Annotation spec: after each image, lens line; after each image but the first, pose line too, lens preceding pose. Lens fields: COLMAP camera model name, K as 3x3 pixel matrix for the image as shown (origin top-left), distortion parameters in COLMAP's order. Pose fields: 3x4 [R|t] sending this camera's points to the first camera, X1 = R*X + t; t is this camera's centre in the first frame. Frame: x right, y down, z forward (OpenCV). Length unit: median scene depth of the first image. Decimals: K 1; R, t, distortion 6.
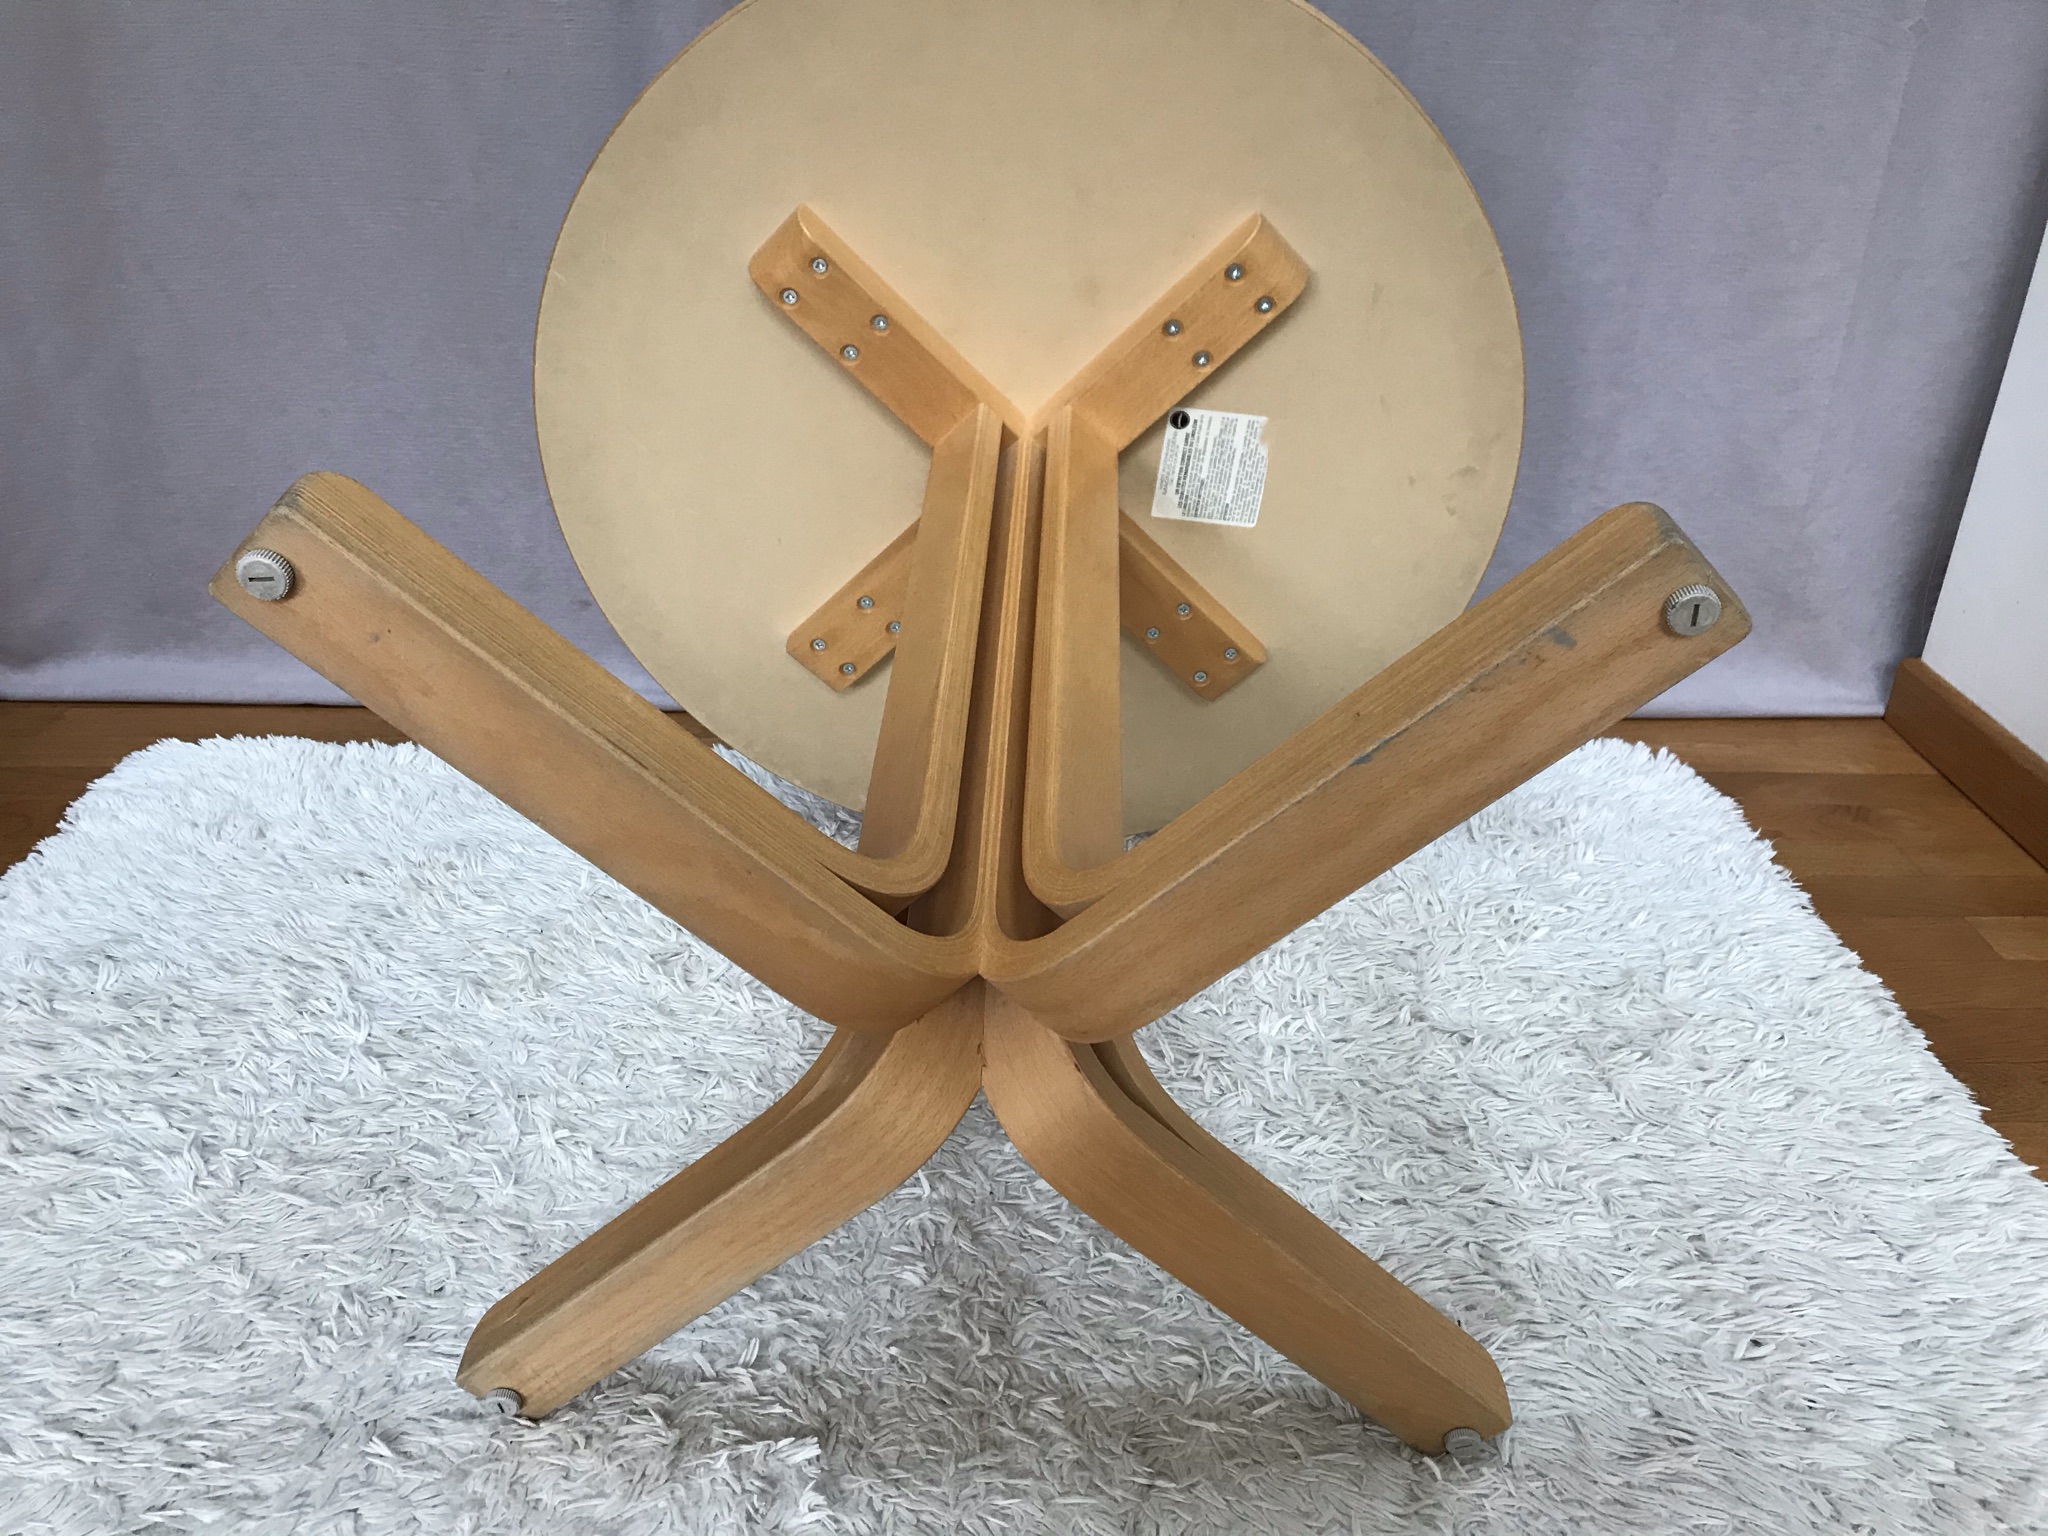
lens RADIAL K [[1646.5, 0, 1022.2], [0, 1646.5, 753.7], [0, 0, 1]] dist [0.002642, 0.012720]
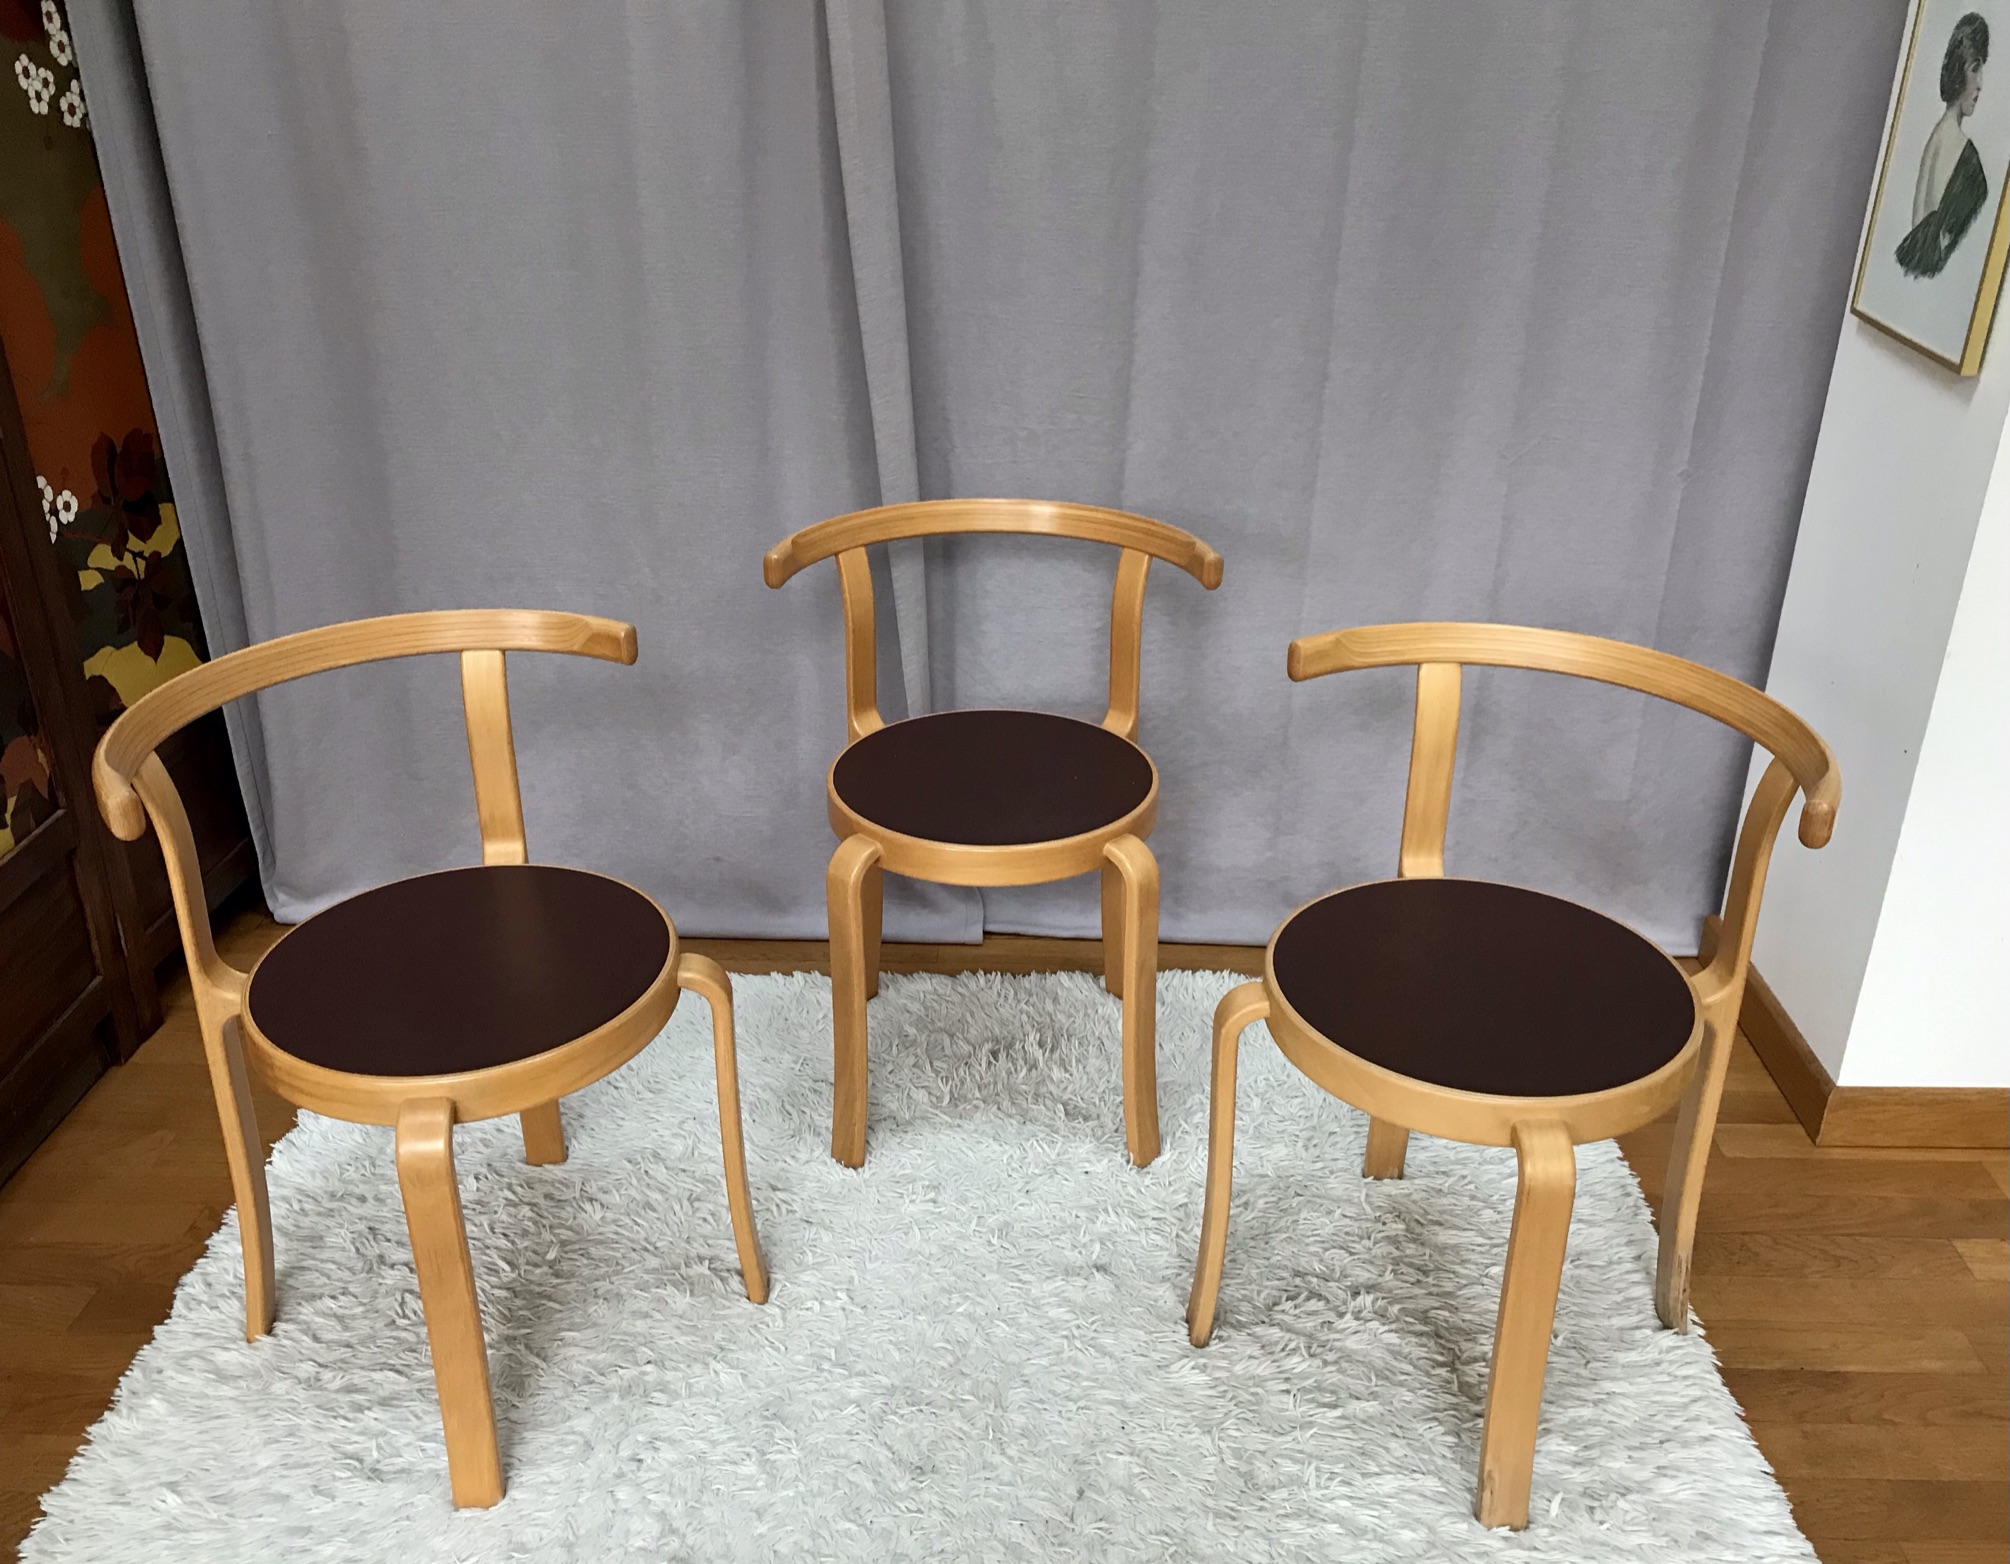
lens RADIAL K [[1669.1, 0, 1014.2], [0, 1669.1, 786.7], [0, 0, 1]] dist [0.017332, -0.011967]
pose [[0.999056, 0.008619, -0.042580, 0.052737], [-0.010511, 0.998958, -0.044411, -0.135373], [0.042153, 0.044816, 0.998106, -0.518848]]
